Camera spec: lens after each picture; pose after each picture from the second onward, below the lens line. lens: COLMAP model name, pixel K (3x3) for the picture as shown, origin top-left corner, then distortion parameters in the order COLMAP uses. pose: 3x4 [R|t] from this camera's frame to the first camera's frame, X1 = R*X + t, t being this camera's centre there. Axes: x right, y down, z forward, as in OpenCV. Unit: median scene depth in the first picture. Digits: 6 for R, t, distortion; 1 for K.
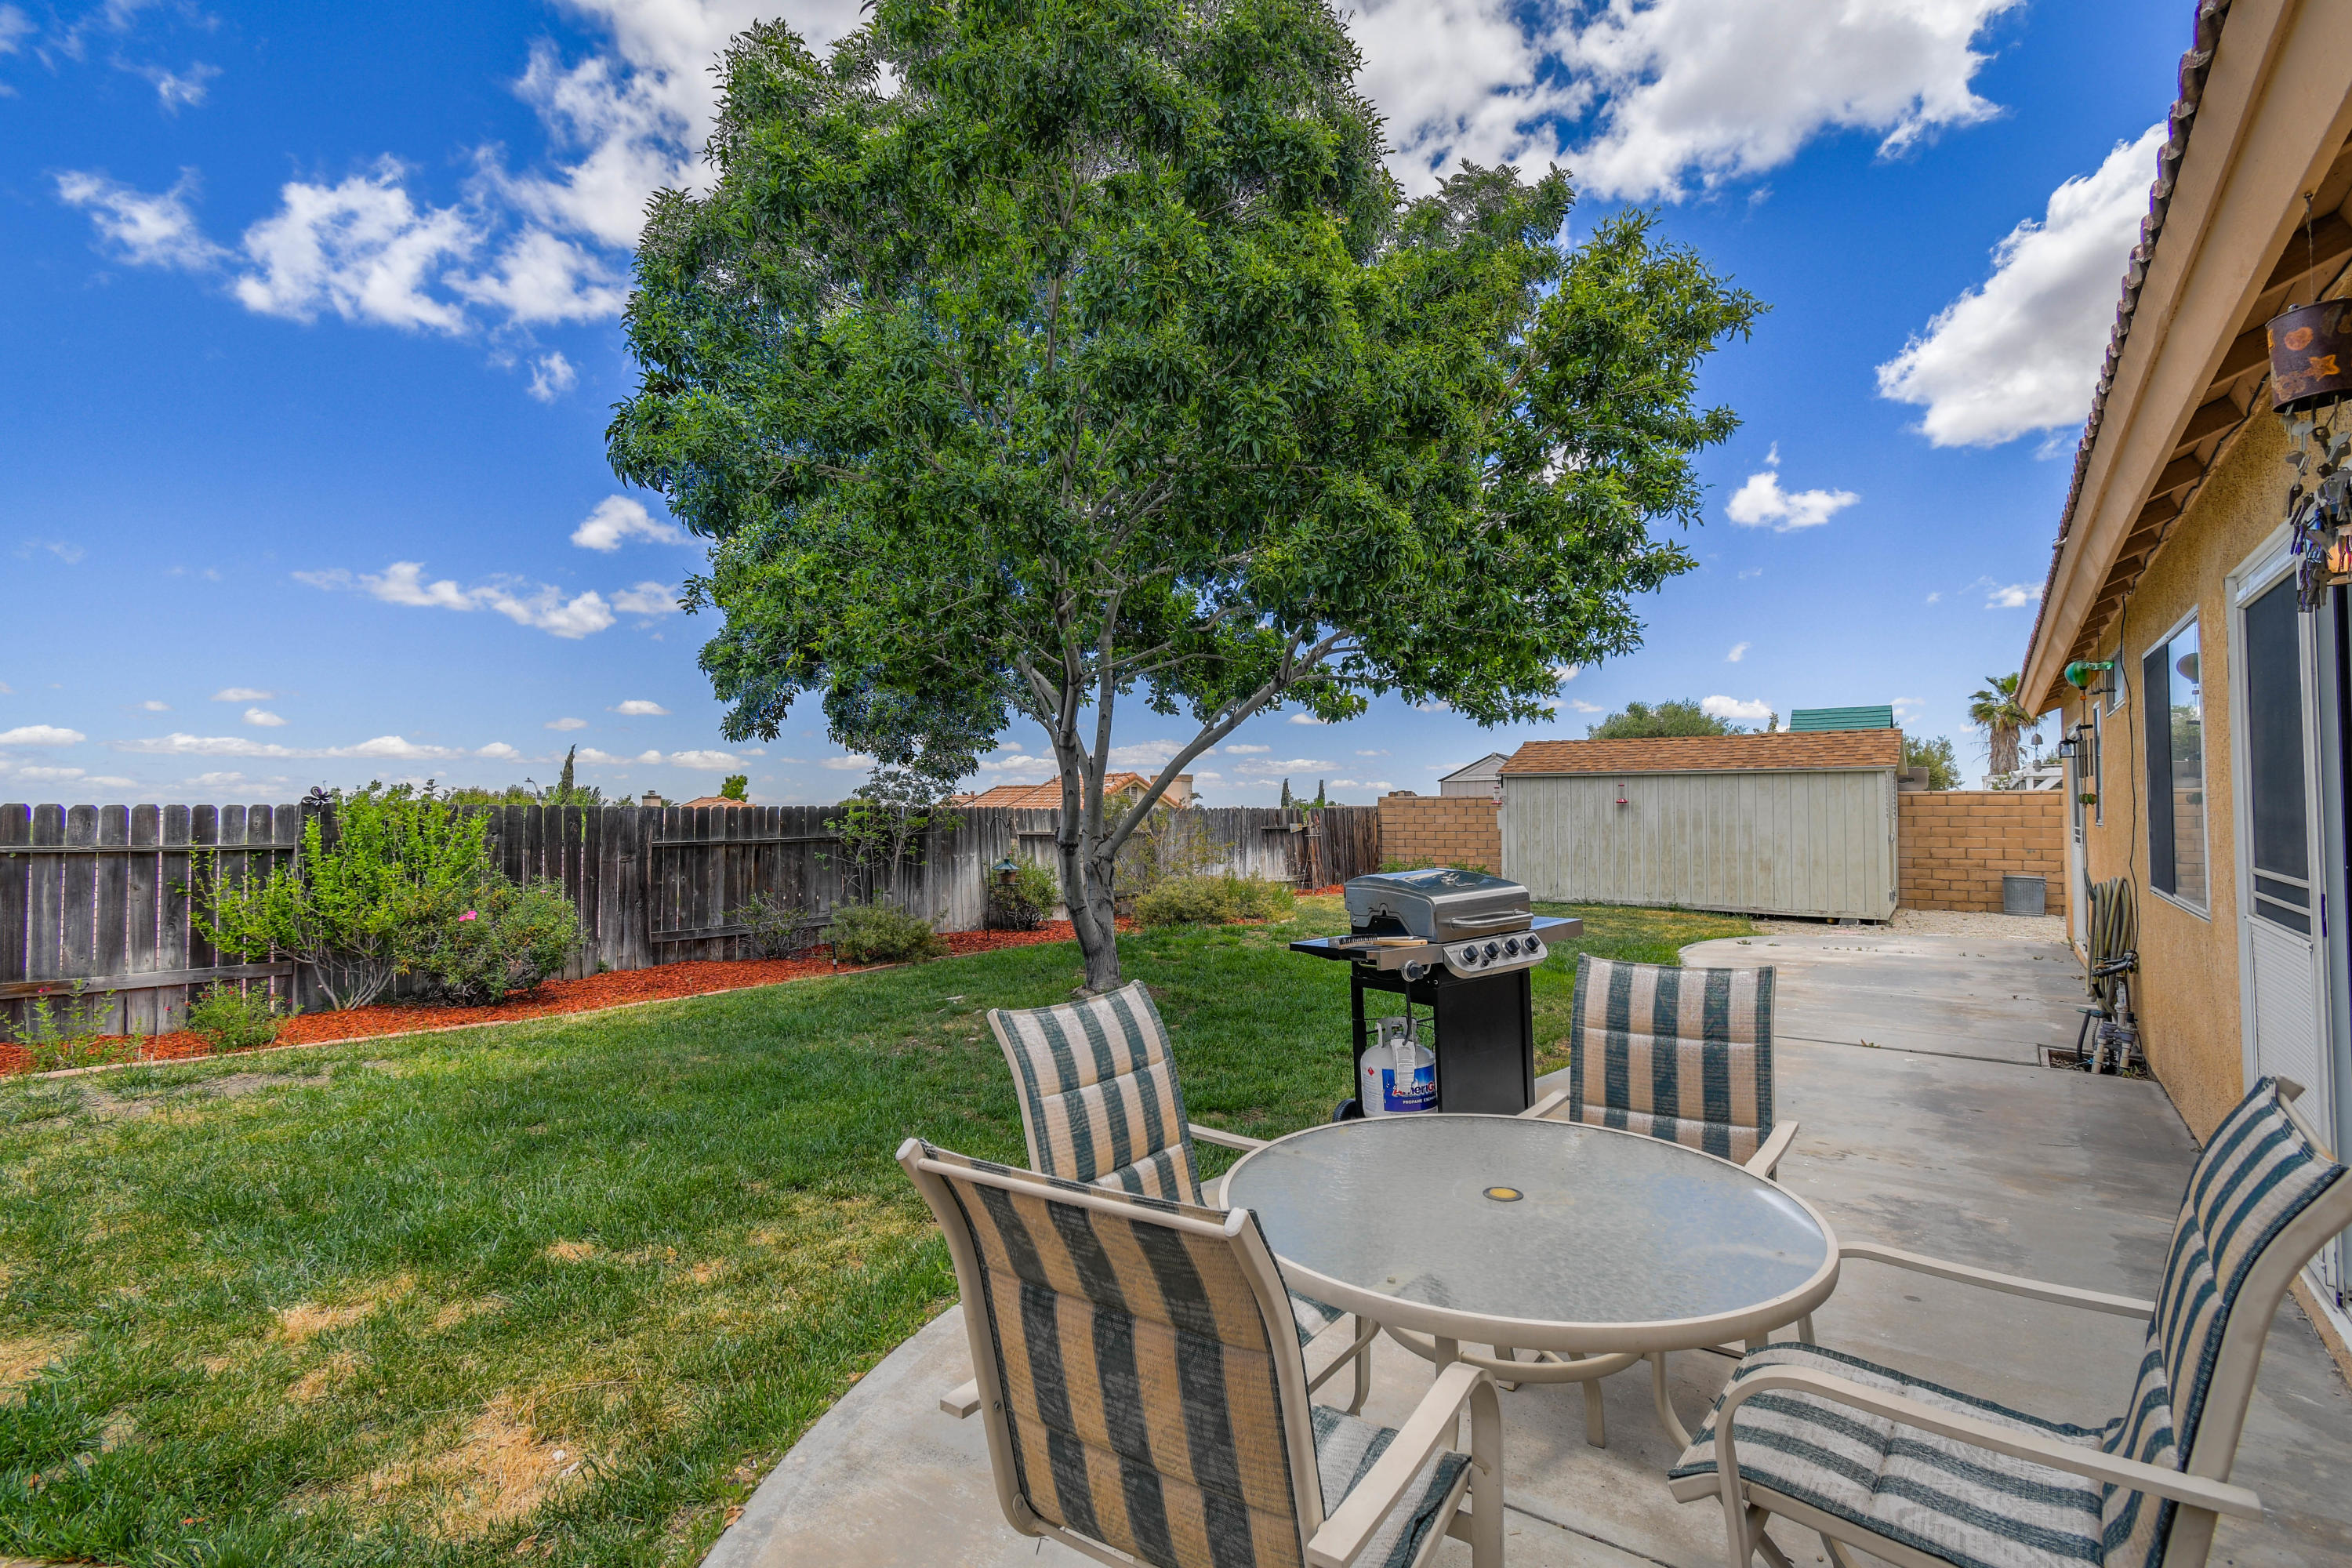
lens RADIAL K [[1063.1, 0, 1191.4], [0, 1063.1, 779.1], [0, 0, 1]] dist [0.019905, -0.001830]
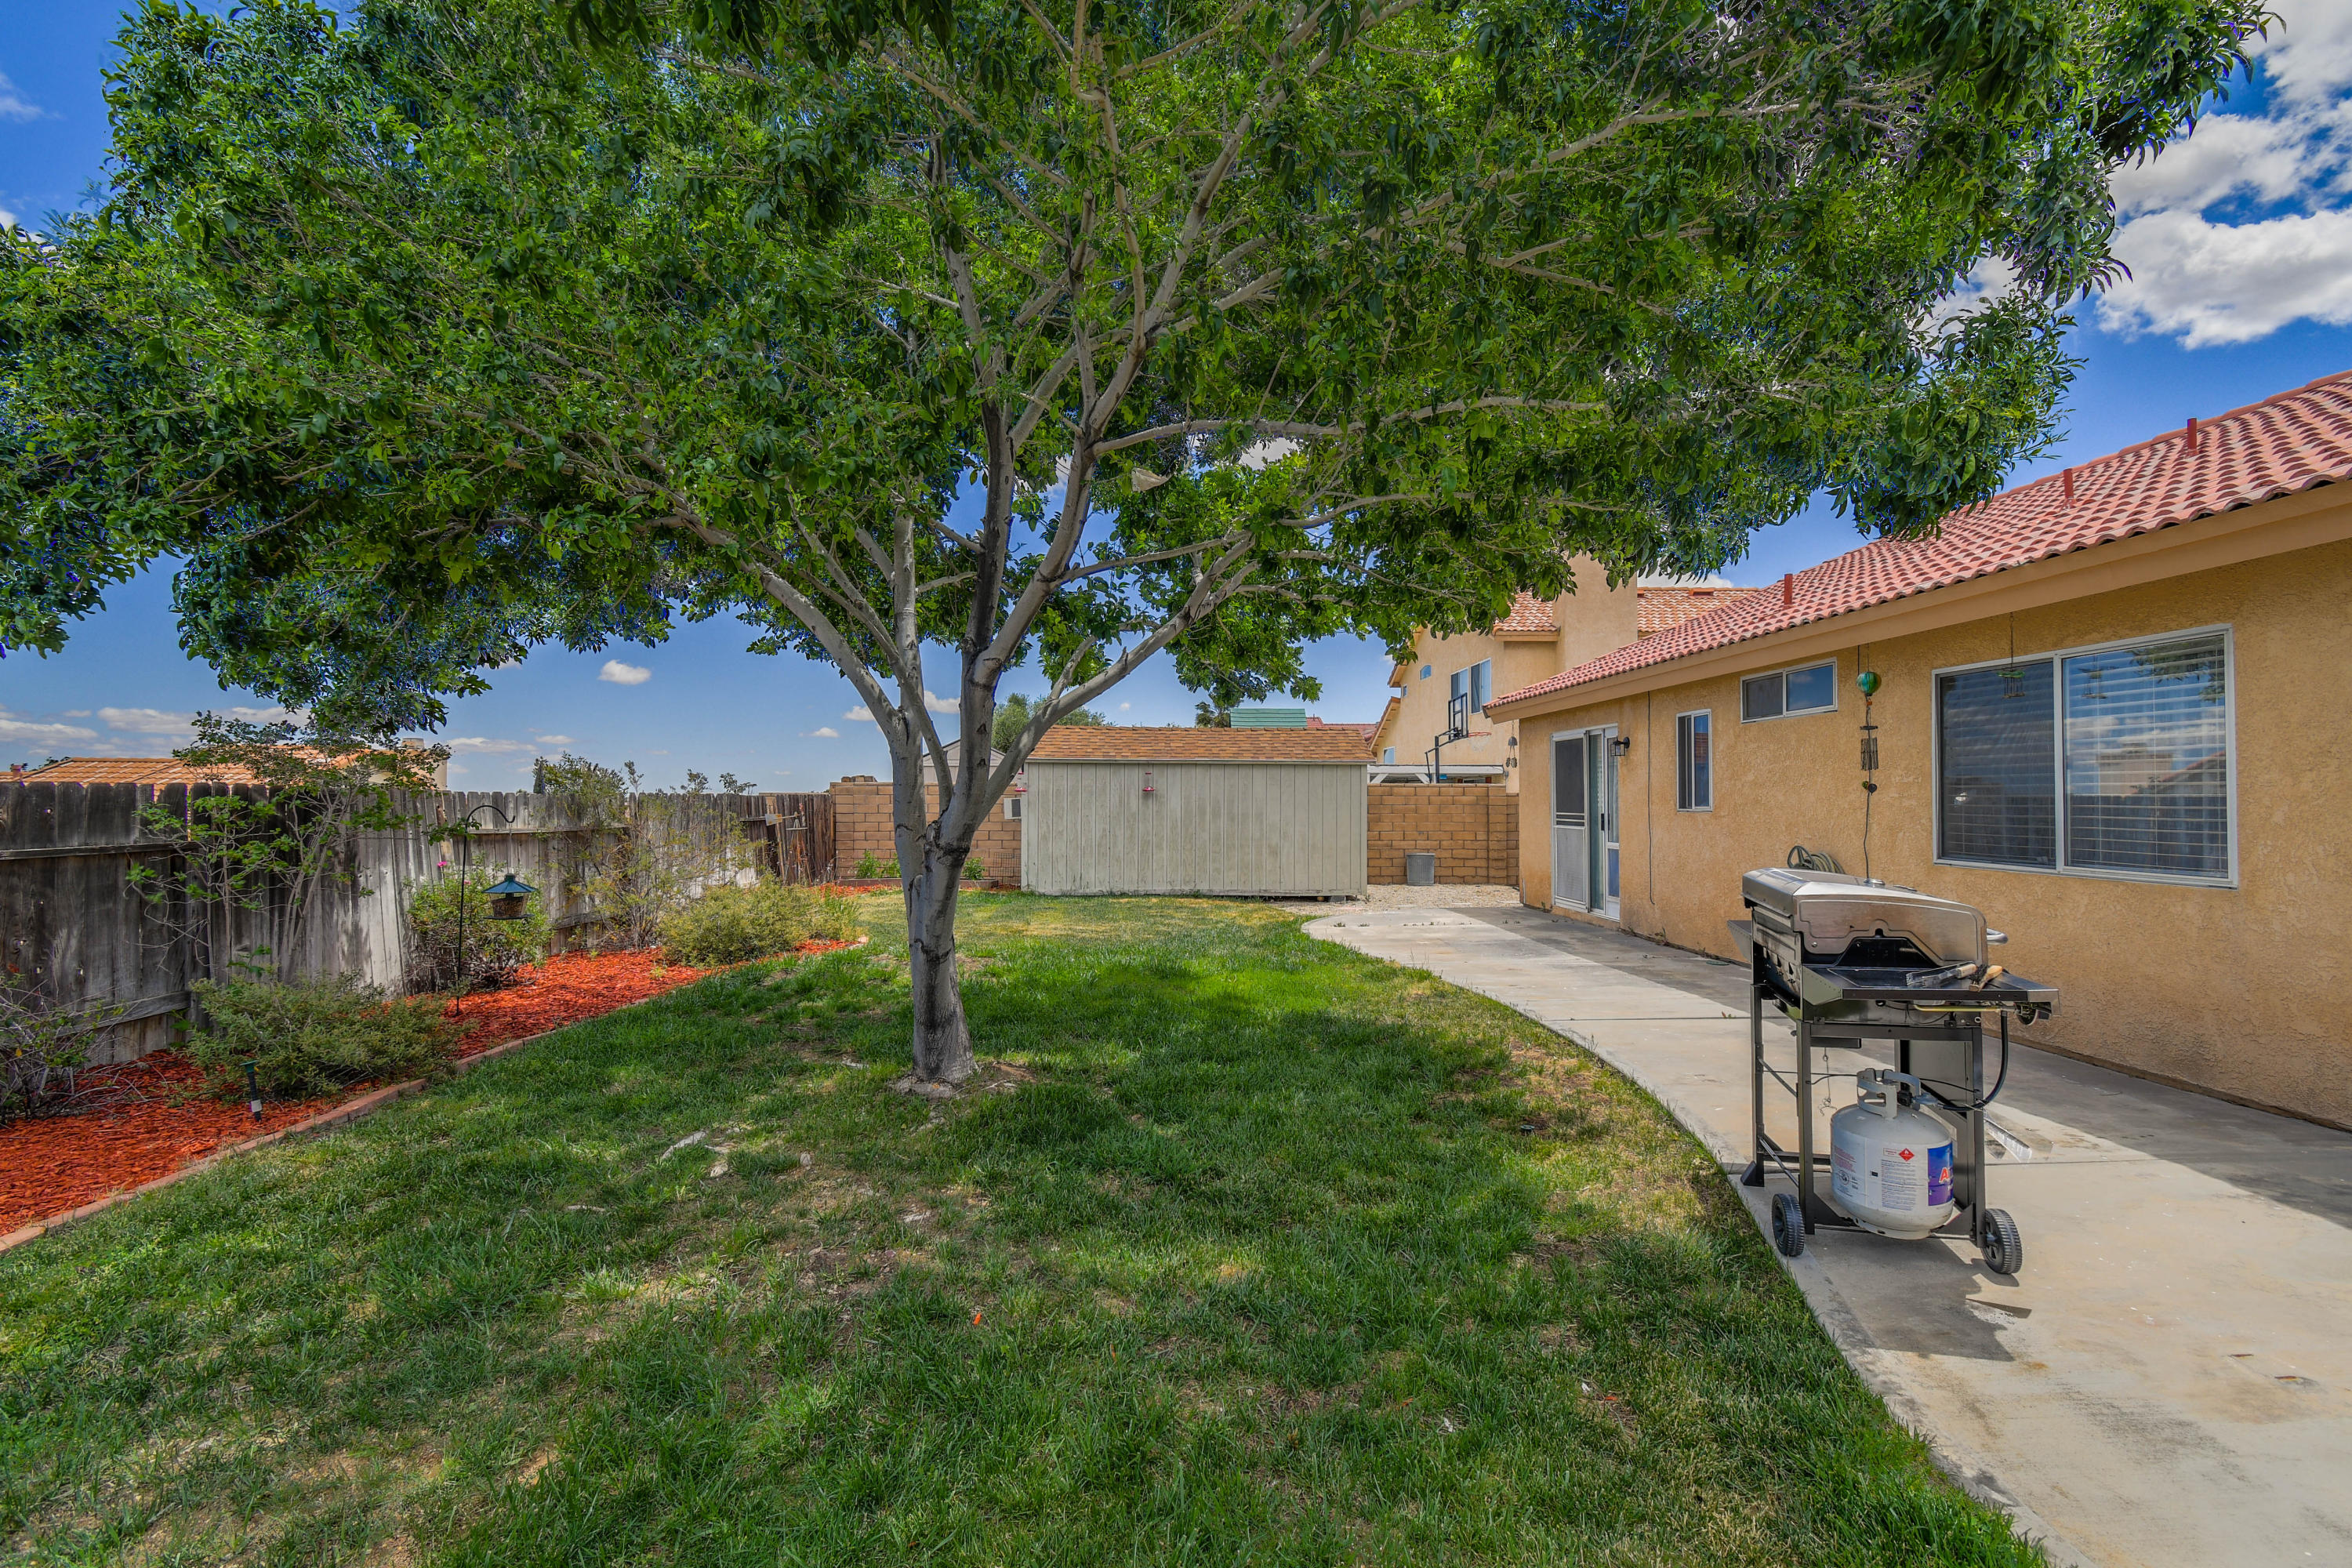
lens RADIAL K [[1063.1, 0, 1169.3], [0, 1063.1, 785.8], [0, 0, 1]] dist [0.019905, -0.001830]
pose [[0.787209, 0.009865, 0.616608, -0.247068], [-0.016395, 0.999853, 0.004935, 0.015828], [-0.616469, -0.013995, 0.787255, 0.280042]]
